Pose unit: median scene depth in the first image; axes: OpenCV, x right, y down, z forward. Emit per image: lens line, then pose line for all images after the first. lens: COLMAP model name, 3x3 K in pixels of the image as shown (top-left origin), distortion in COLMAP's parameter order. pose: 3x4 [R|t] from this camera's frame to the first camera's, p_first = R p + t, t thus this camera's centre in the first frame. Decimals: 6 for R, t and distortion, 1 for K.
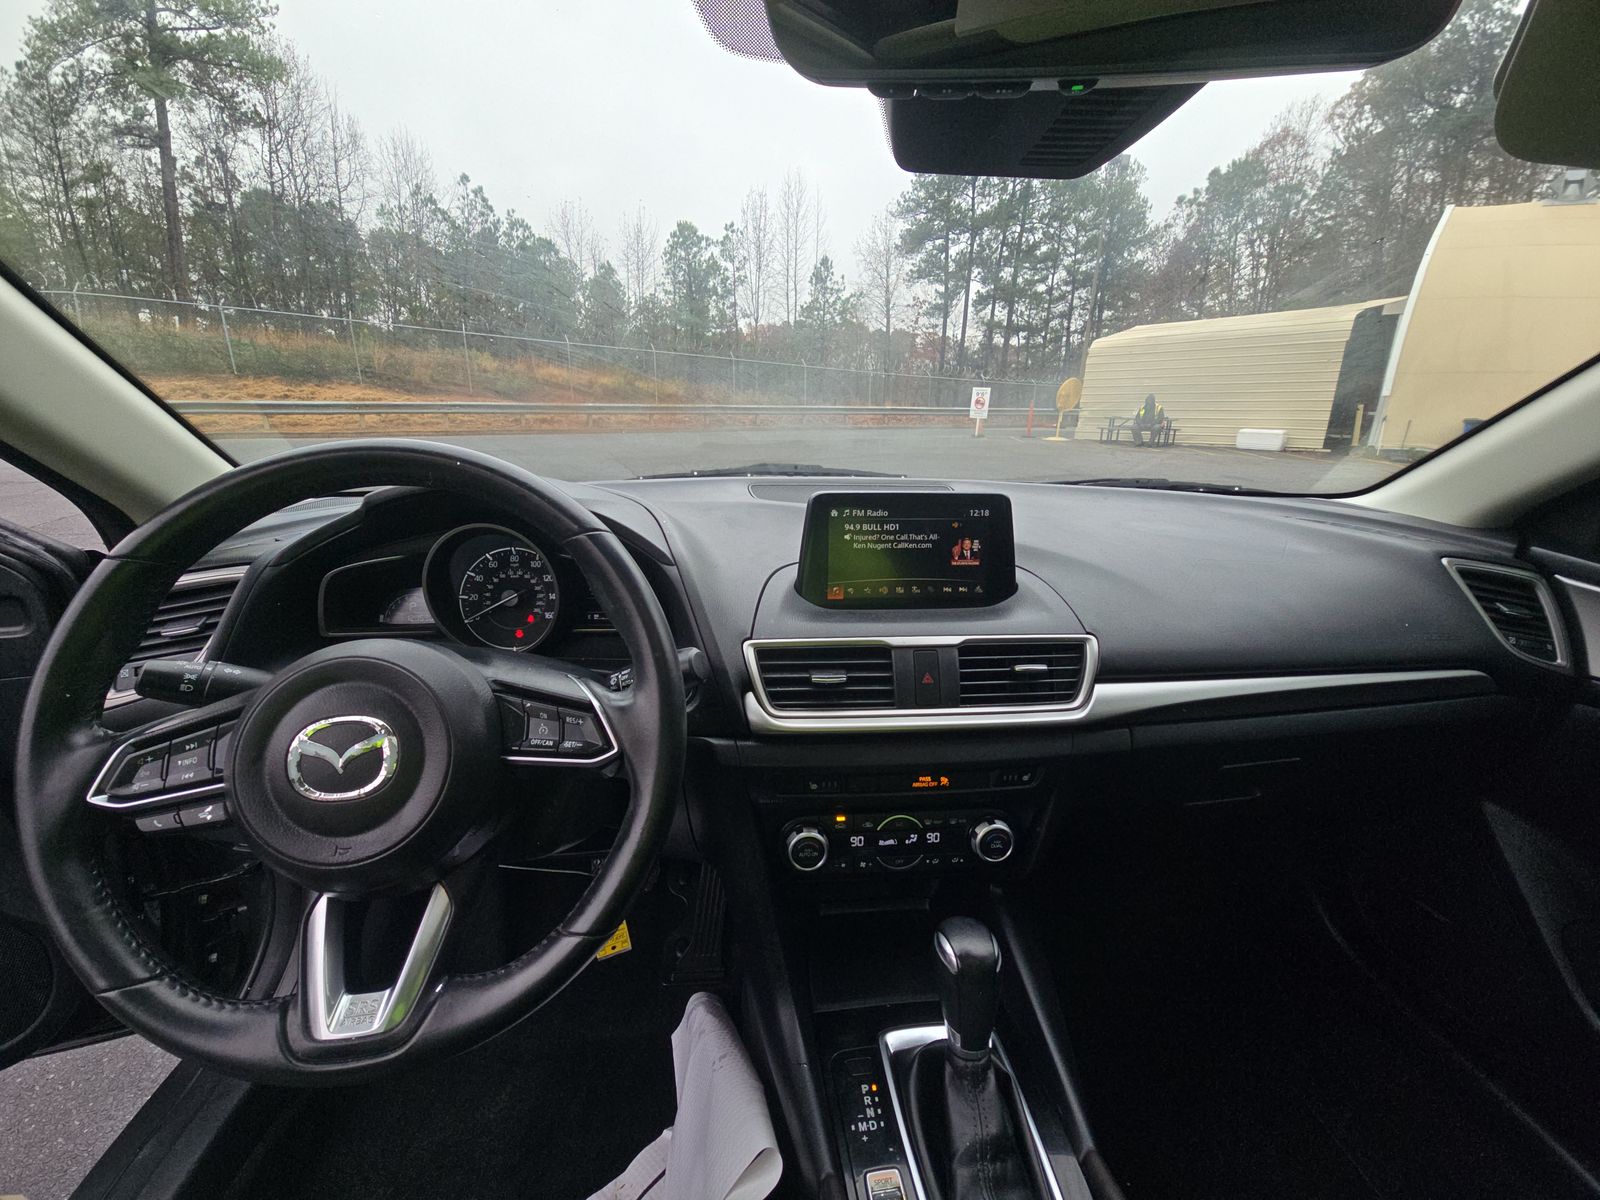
lens RADIAL K [[640.1, 0, 790.0], [0, 640.1, 613.7], [0, 0, 1]] dist [0.000854, 0.000196]
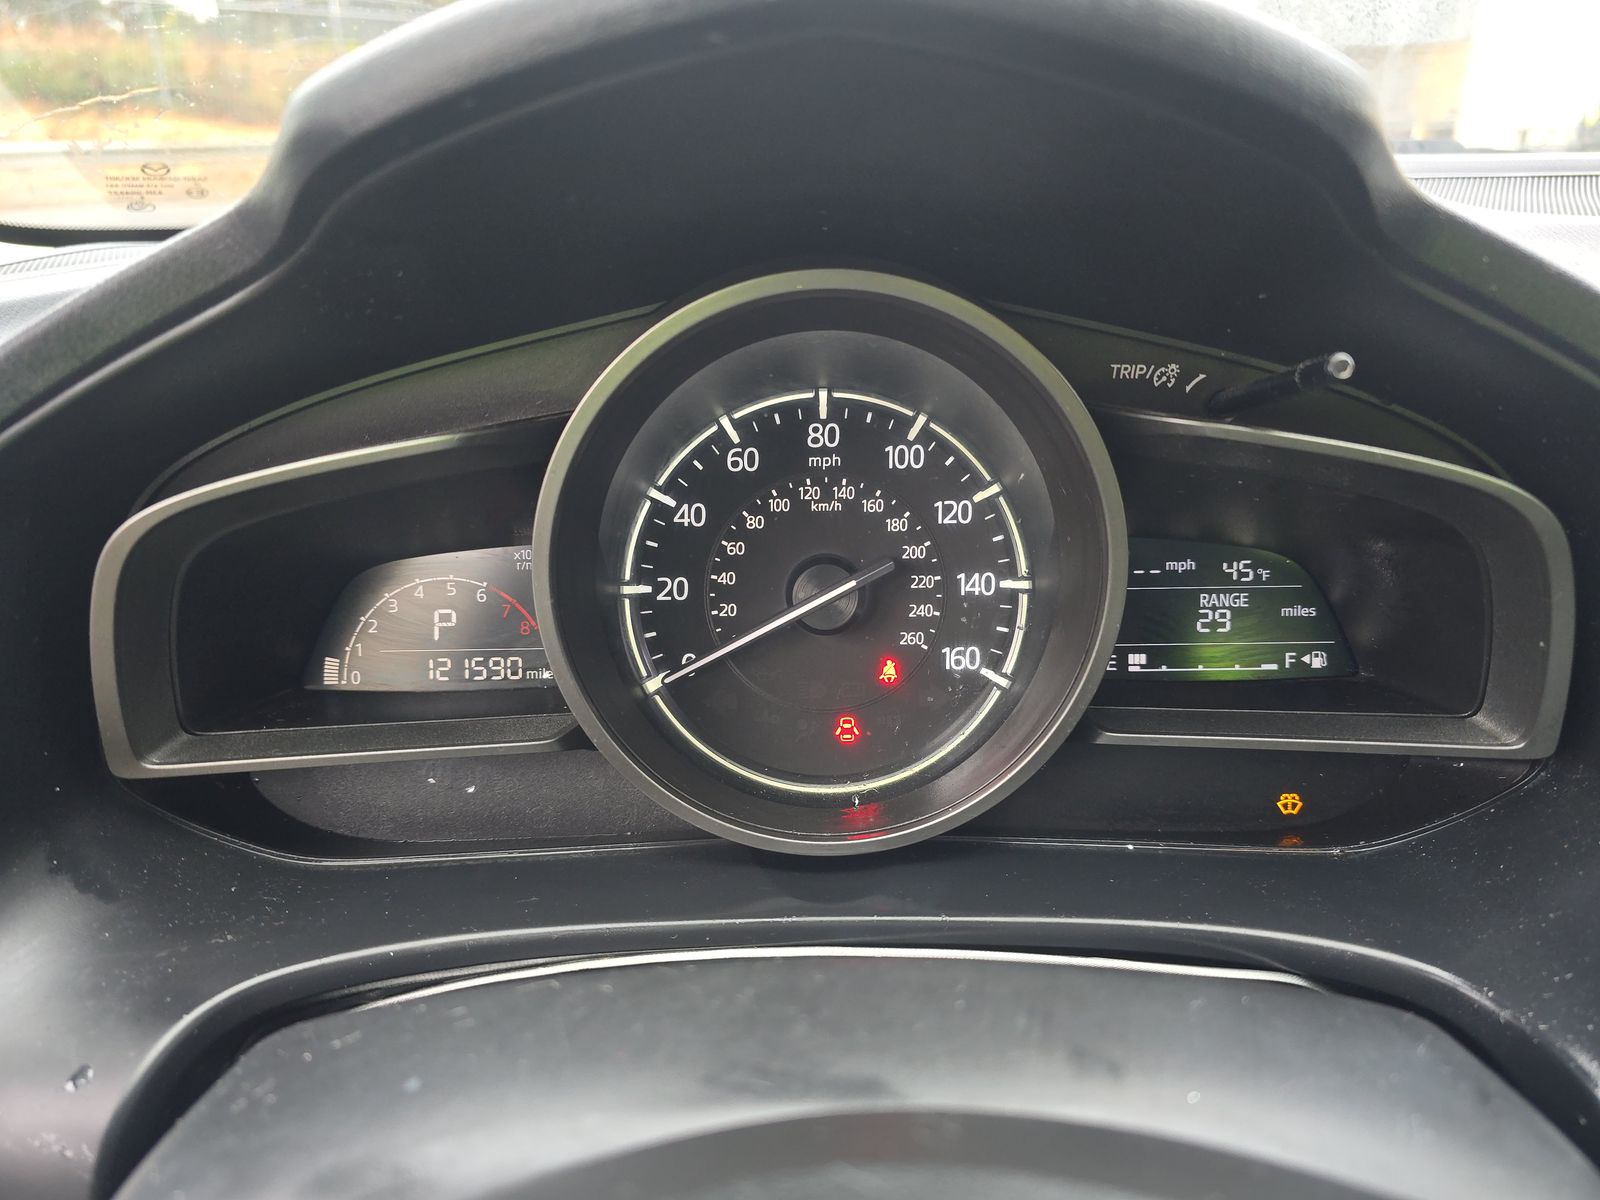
lens RADIAL K [[1082.4, 0, 808.0], [0, 1082.4, 594.4], [0, 0, 1]] dist [0.023470, -0.012709]
pose [[0.997071, 0.002751, -0.076433, -0.431112], [0.003896, 0.996229, 0.086677, -0.065097], [0.076383, -0.086721, 0.993300, 0.606730]]
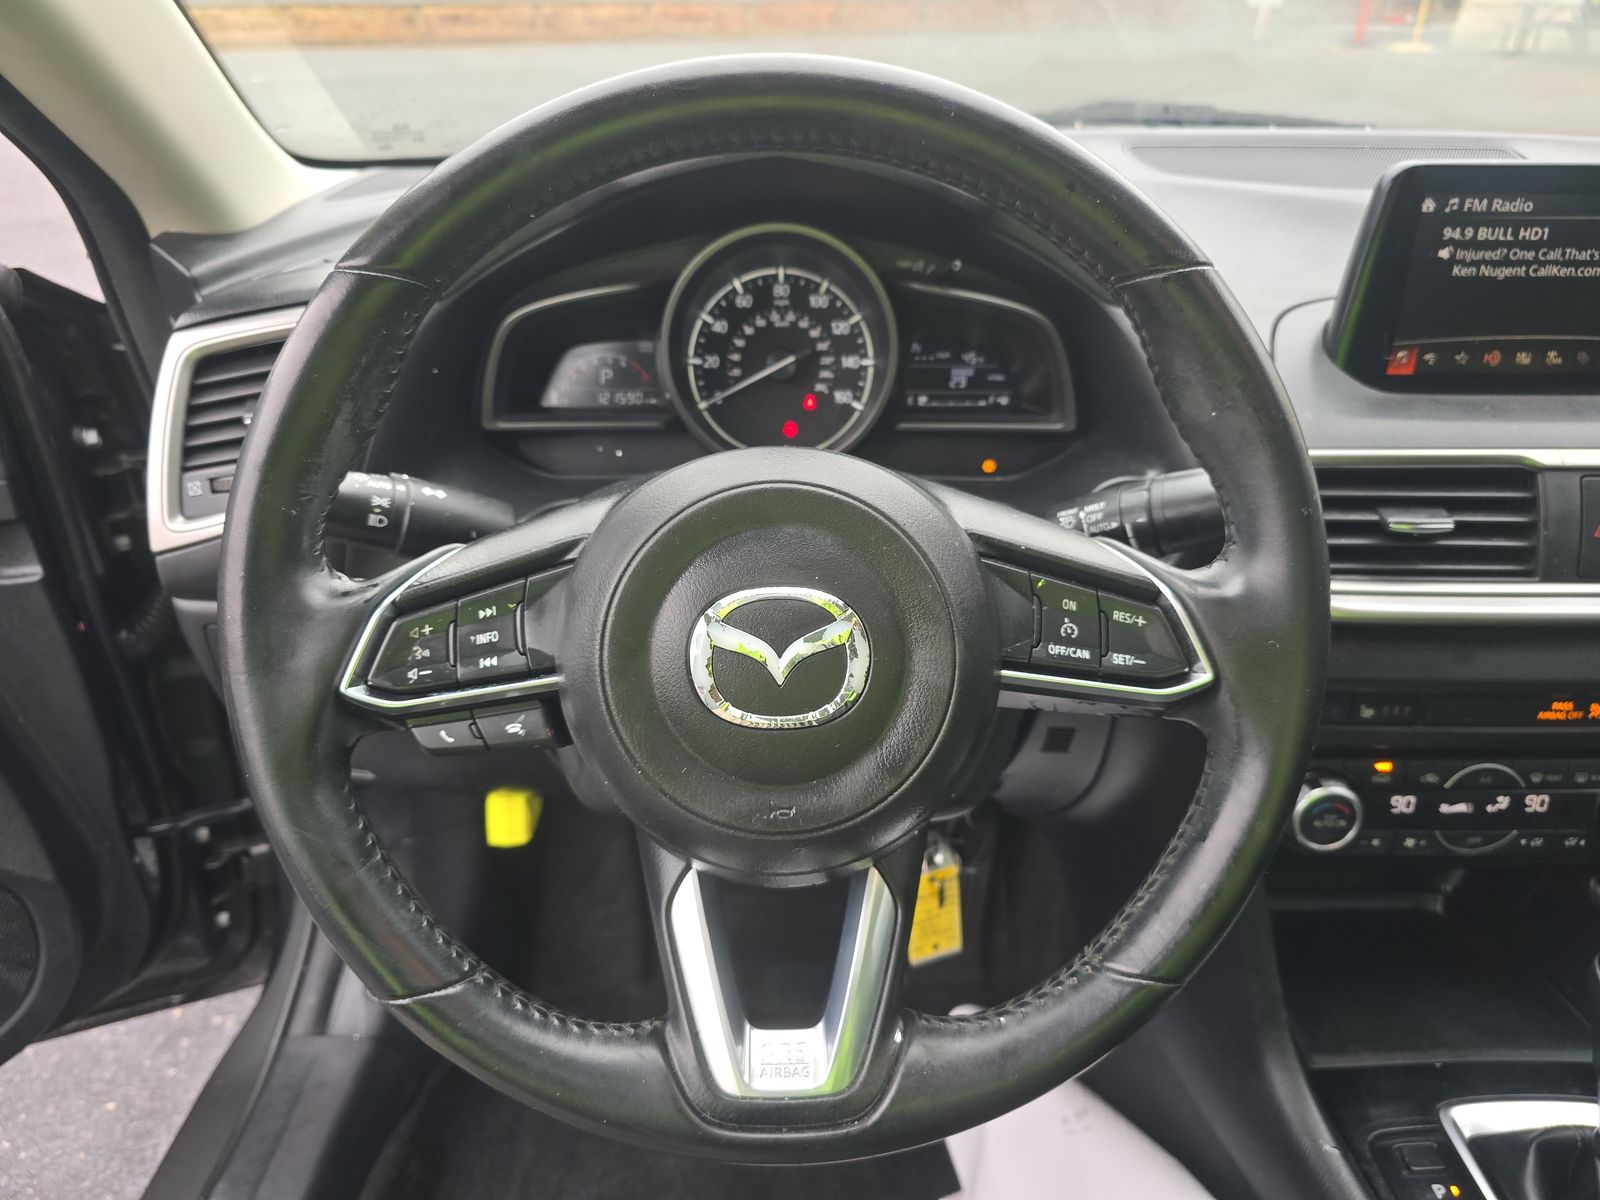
lens RADIAL K [[1082.4, 0, 796.6], [0, 1082.4, 600.1], [0, 0, 1]] dist [0.023470, -0.012709]
pose [[0.997521, 0.028285, -0.064438, -0.373354], [-0.014991, 0.980059, 0.198139, -0.010973], [0.068758, -0.196682, 0.978053, 0.036358]]
